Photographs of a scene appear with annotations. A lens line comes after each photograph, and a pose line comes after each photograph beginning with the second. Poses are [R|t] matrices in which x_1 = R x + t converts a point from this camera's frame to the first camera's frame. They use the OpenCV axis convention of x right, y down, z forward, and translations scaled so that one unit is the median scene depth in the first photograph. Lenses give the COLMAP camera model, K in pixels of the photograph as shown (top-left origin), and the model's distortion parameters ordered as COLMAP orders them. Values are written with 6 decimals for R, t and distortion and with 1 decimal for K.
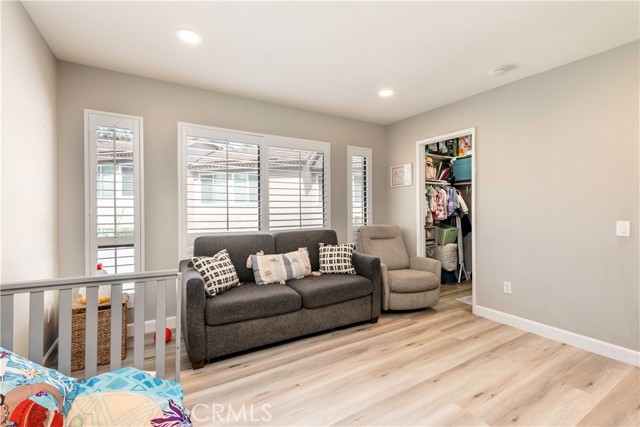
lens RADIAL K [[284.7, 0, 320.0], [0, 284.7, 213.5], [0, 0, 1]] dist [-0.002050, -0.000191]
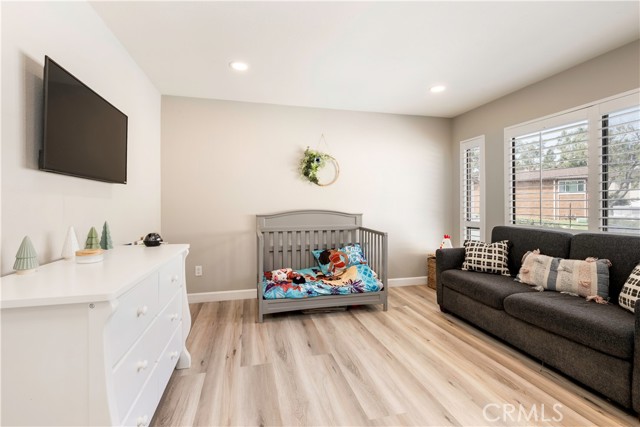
lens RADIAL K [[296.5, 0, 320.9], [0, 296.5, 213.5], [0, 0, 1]] dist [0.056775, -0.000020]
pose [[-0.286676, 0.031008, -0.957526, 1.038631], [-0.013833, 0.999238, 0.036501, -0.005981], [0.957928, 0.023709, -0.286029, 0.709777]]
